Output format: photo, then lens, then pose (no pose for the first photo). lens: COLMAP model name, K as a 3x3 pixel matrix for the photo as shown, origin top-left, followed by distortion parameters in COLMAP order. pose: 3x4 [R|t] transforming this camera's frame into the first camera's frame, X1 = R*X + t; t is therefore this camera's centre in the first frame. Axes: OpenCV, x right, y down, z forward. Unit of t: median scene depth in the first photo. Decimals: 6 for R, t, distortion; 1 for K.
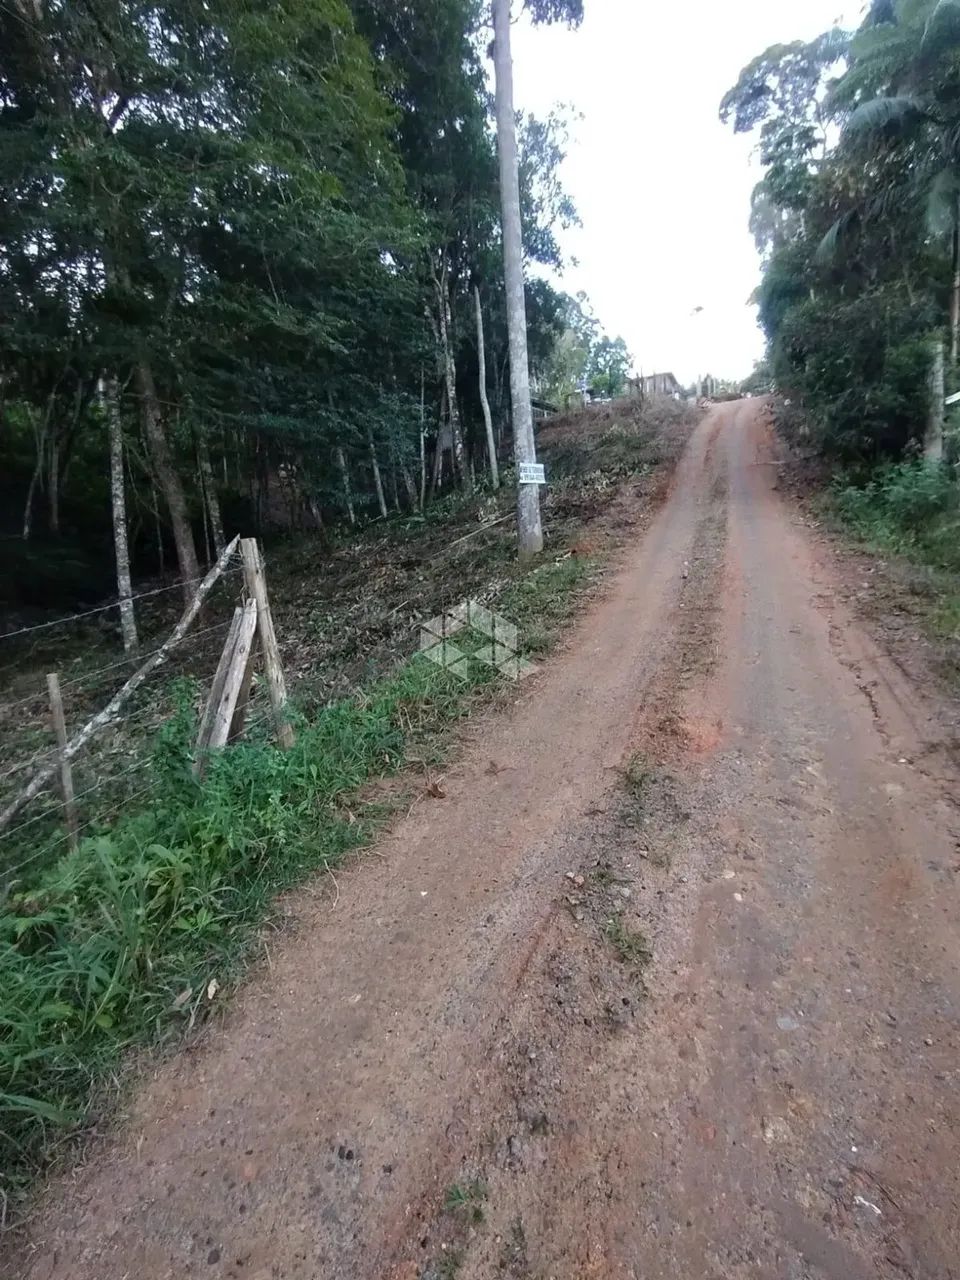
lens RADIAL K [[629.0, 0, 484.0], [0, 629.0, 630.0], [0, 0, 1]] dist [-0.003505, 0.000632]
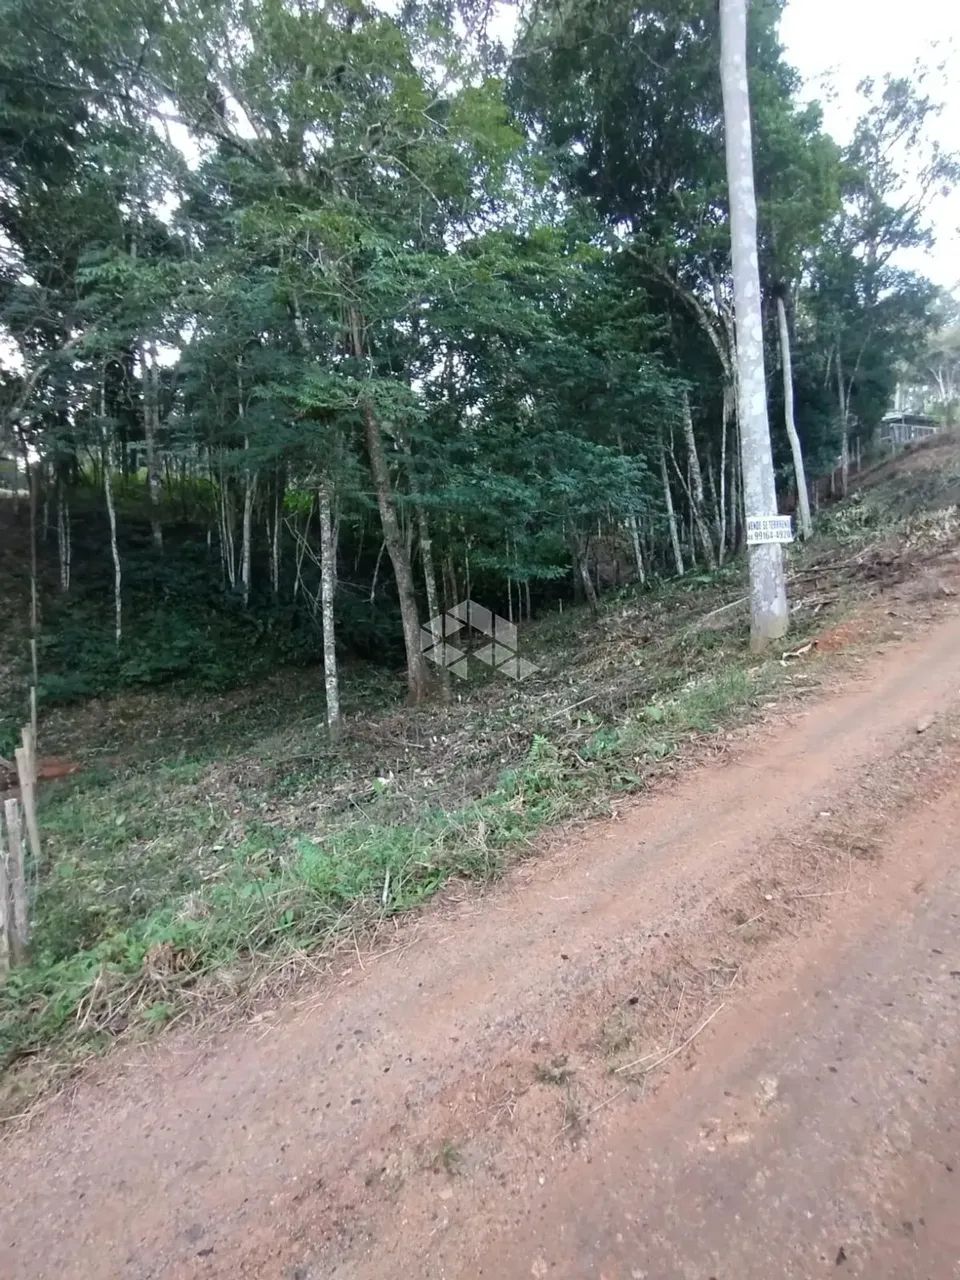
lens RADIAL K [[629.0, 0, 483.8], [0, 629.0, 633.0], [0, 0, 1]] dist [-0.003505, 0.000632]
pose [[0.845412, 0.018767, -0.533785, 0.183711], [-0.056360, 0.996938, -0.054214, -0.072304], [0.531133, 0.075917, 0.843881, 0.223555]]
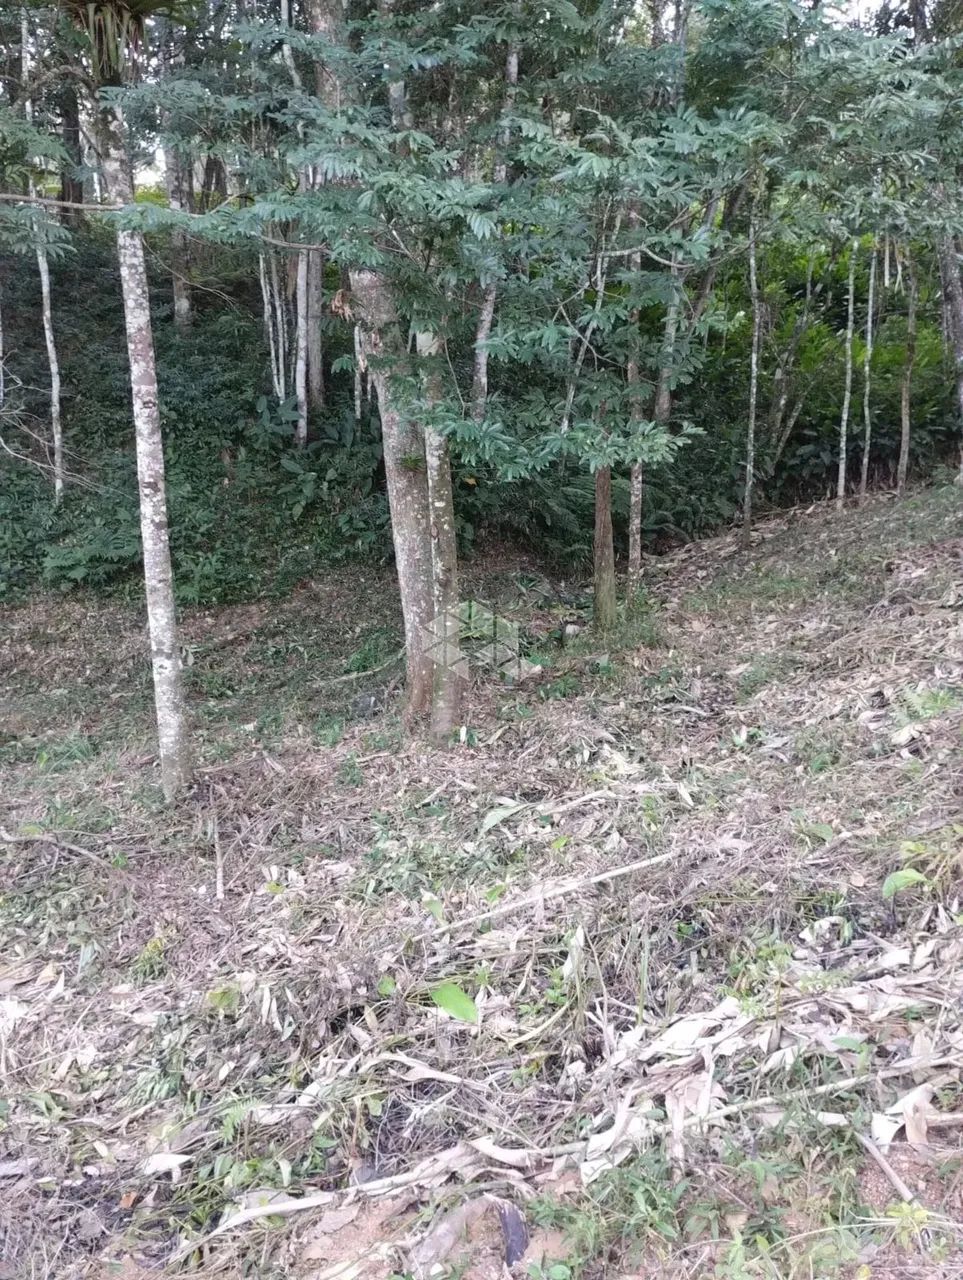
lens RADIAL K [[1064.3, 0, 479.4], [0, 1064.3, 636.0], [0, 0, 1]] dist [0.070776, -0.087500]
pose [[0.588061, 0.181524, -0.788184, 0.159906], [-0.126615, 0.983136, 0.131956, -0.177194], [0.798845, 0.022198, 0.601127, 0.647954]]
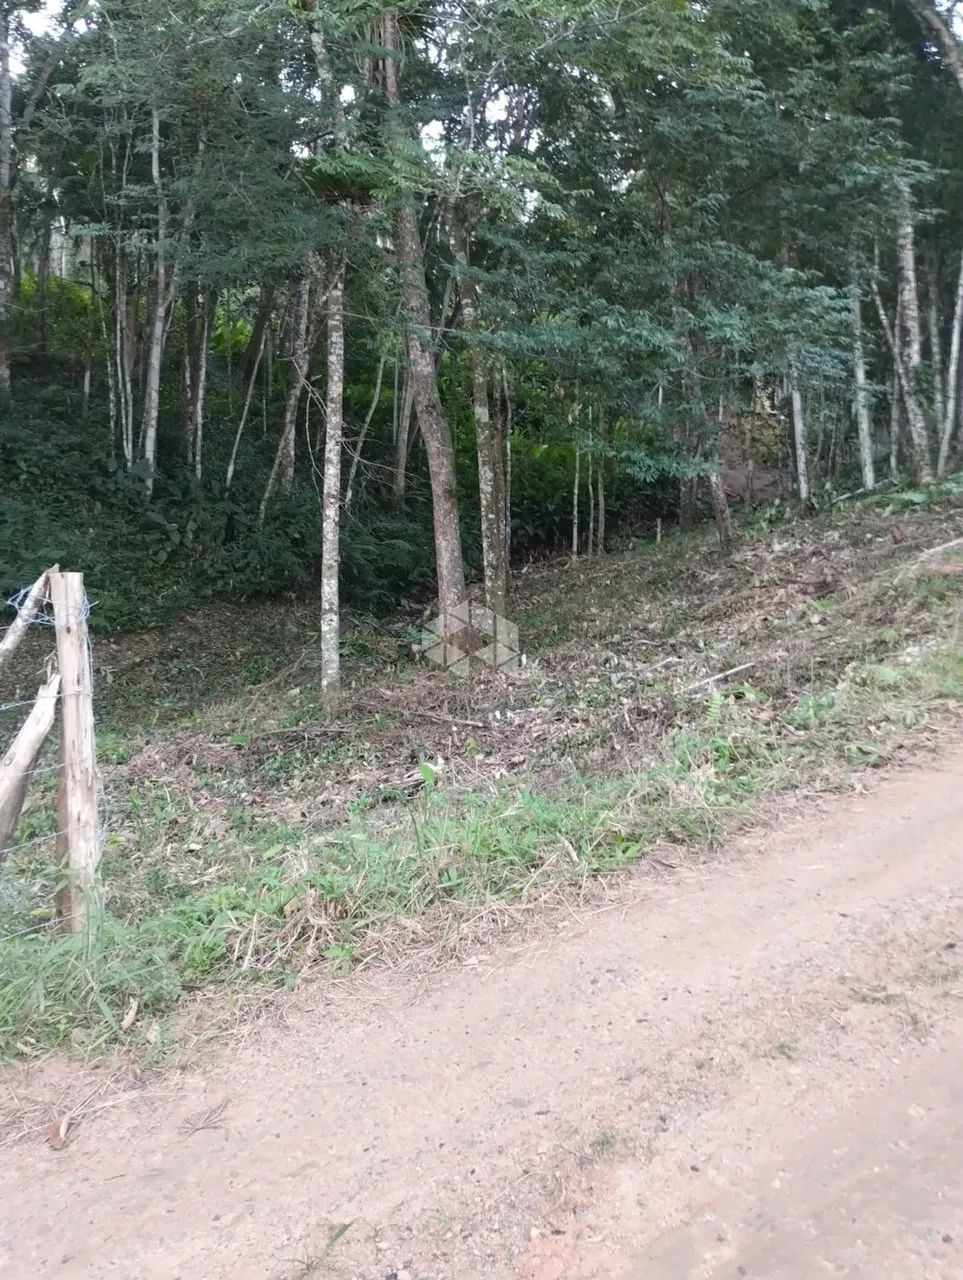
lens RADIAL K [[1064.3, 0, 477.9], [0, 1064.3, 633.5], [0, 0, 1]] dist [0.070776, -0.087500]
pose [[0.832753, 0.098728, -0.544771, 0.167267], [-0.115893, 0.993258, 0.002849, -0.045070], [0.541379, 0.060763, 0.838580, 0.119718]]
